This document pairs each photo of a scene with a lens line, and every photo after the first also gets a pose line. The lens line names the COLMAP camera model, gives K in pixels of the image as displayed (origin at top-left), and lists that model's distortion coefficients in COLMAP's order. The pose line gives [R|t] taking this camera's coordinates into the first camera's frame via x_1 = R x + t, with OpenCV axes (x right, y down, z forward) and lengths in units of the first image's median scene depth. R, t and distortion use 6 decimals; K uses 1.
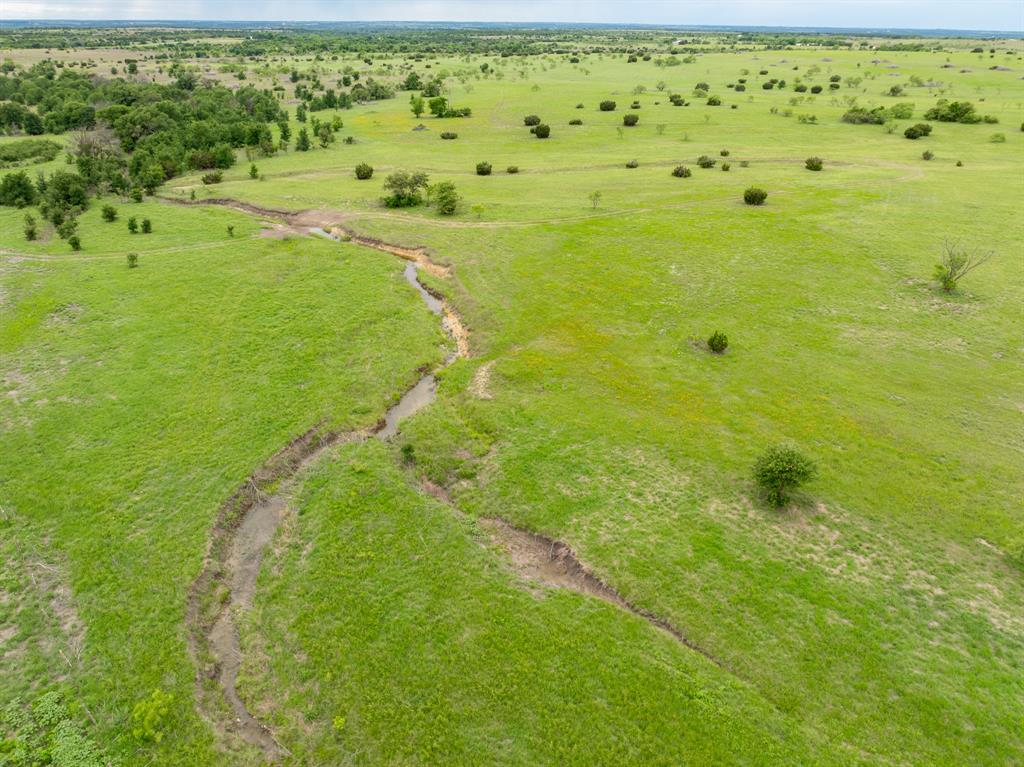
lens RADIAL K [[717.2, 0, 513.4], [0, 717.2, 382.7], [0, 0, 1]] dist [-0.025097, 0.018526]
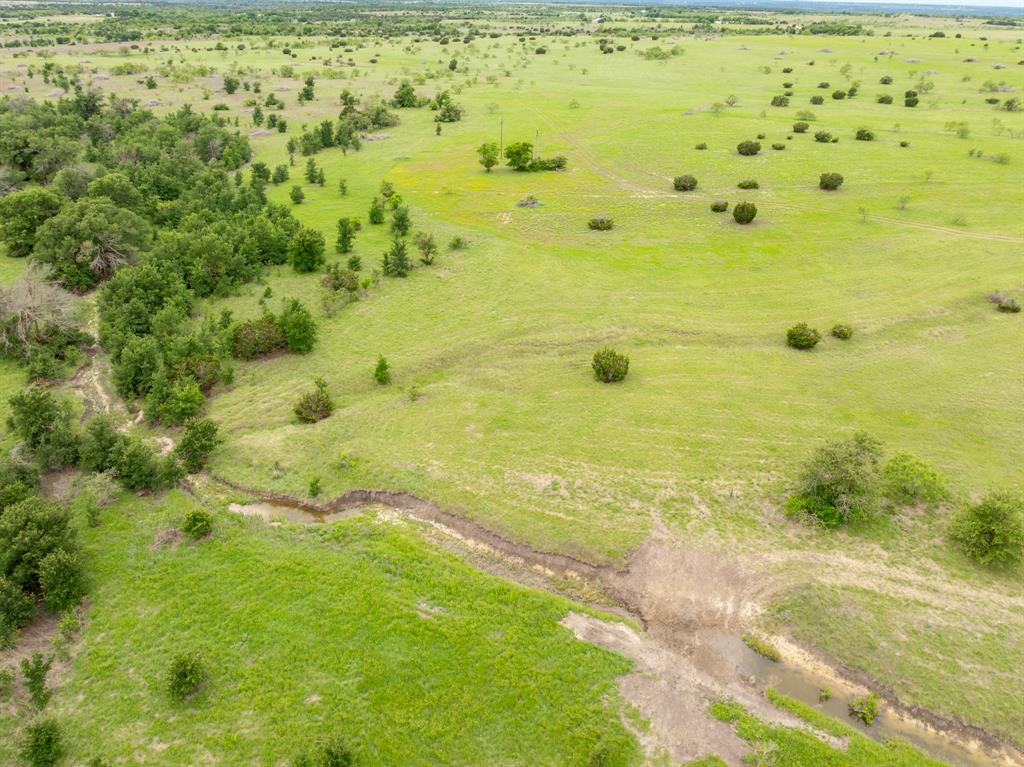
lens RADIAL K [[717.2, 0, 511.2], [0, 717.2, 384.4], [0, 0, 1]] dist [-0.025097, 0.018526]
pose [[0.987528, -0.071695, 0.140174, -0.193977], [0.066789, 0.996989, 0.039399, -0.168540], [-0.142577, -0.029546, 0.989343, 0.272756]]
